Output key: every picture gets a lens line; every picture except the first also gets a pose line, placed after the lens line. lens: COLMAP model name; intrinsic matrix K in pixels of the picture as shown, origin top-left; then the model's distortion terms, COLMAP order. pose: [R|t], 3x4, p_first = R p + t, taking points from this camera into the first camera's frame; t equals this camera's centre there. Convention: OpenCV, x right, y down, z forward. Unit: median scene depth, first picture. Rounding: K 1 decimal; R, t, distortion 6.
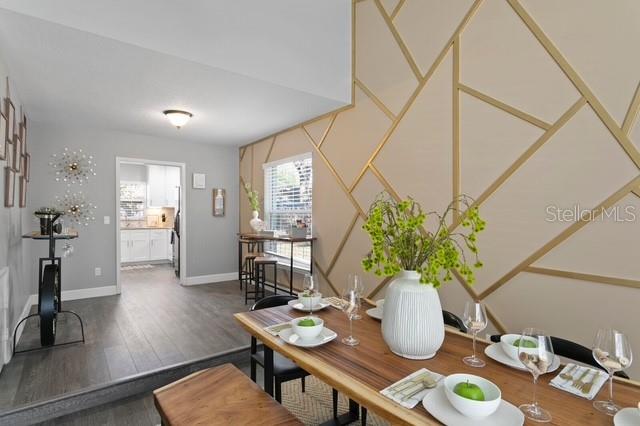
lens RADIAL K [[328.4, 0, 315.3], [0, 328.4, 212.6], [0, 0, 1]] dist [0.001993, 0.000226]
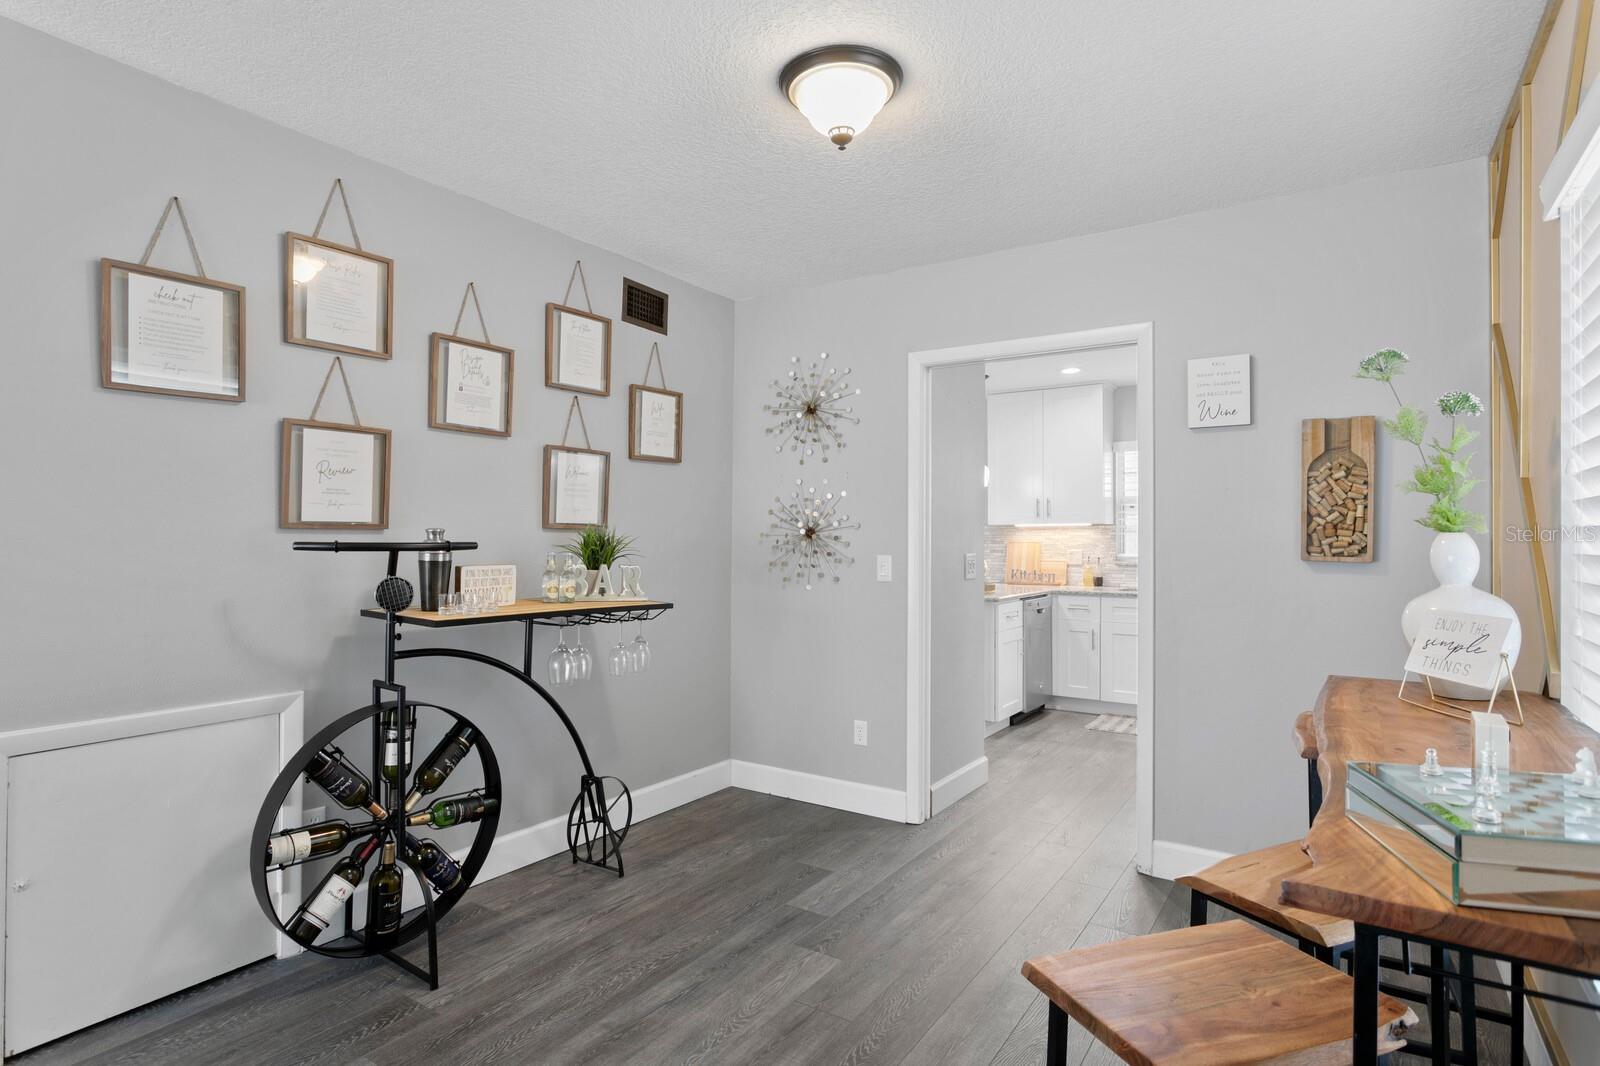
lens RADIAL K [[840.3, 0, 791.2], [0, 840.3, 533.6], [0, 0, 1]] dist [-0.002190, -0.000158]
pose [[0.326231, -0.004505, -0.945279, 0.066571], [-0.001559, 0.999985, -0.005304, -0.004318], [0.945289, 0.003204, 0.326219, 0.661439]]
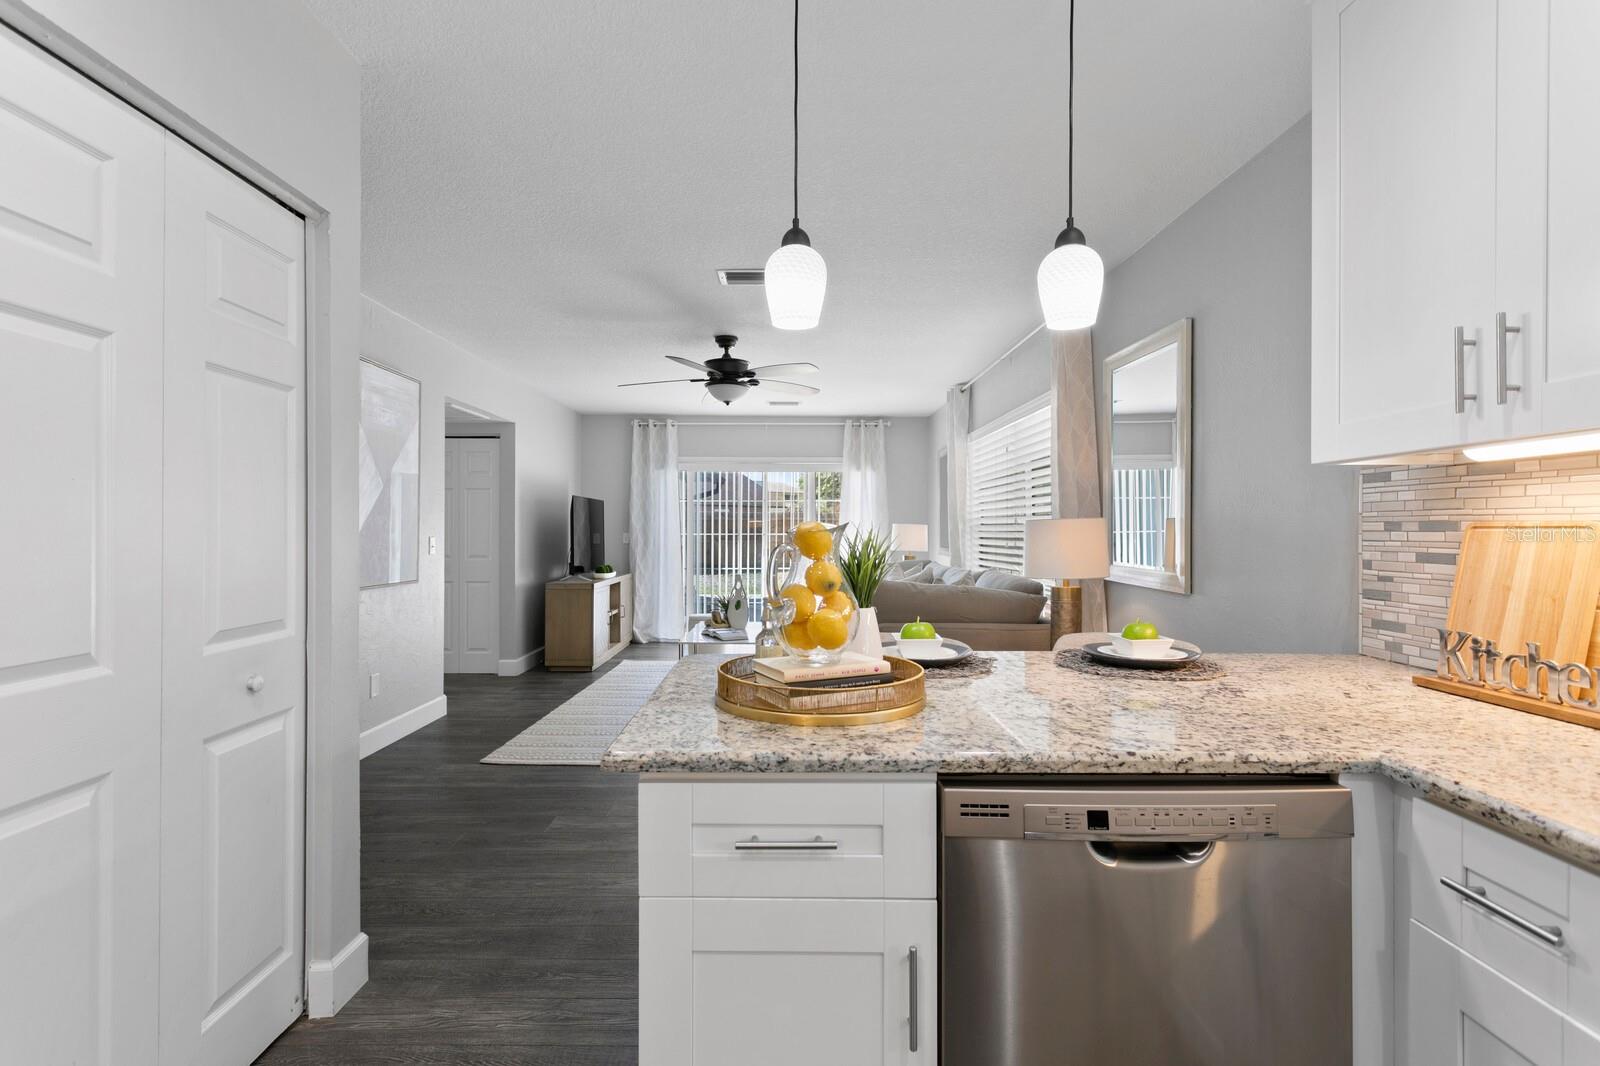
lens RADIAL K [[754.2, 0, 789.9], [0, 754.2, 528.2], [0, 0, 1]] dist [0.002288, 0.000842]
pose [[-0.613298, -0.000441, -0.789851, -0.694394], [0.001722, 0.999997, -0.001895, 0.003201], [0.789849, -0.002522, -0.613296, 1.429329]]
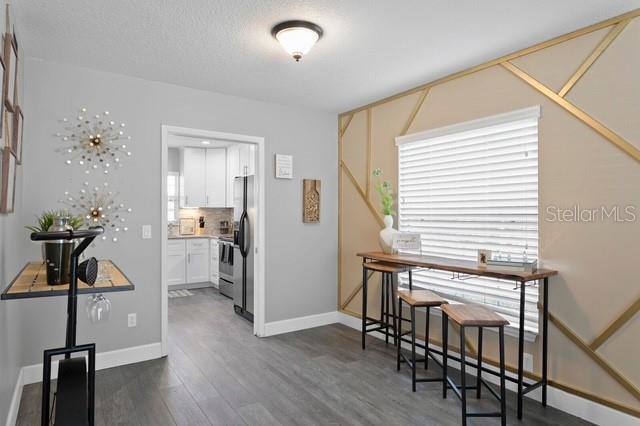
lens RADIAL K [[373.3, 0, 318.9], [0, 373.3, 205.2], [0, 0, 1]] dist [-0.007655, 0.000091]
pose [[0.999089, -0.000254, -0.042672, -0.294771], [-0.000431, 0.999871, -0.016046, -0.013900], [0.042670, 0.016050, 0.998960, 0.341469]]
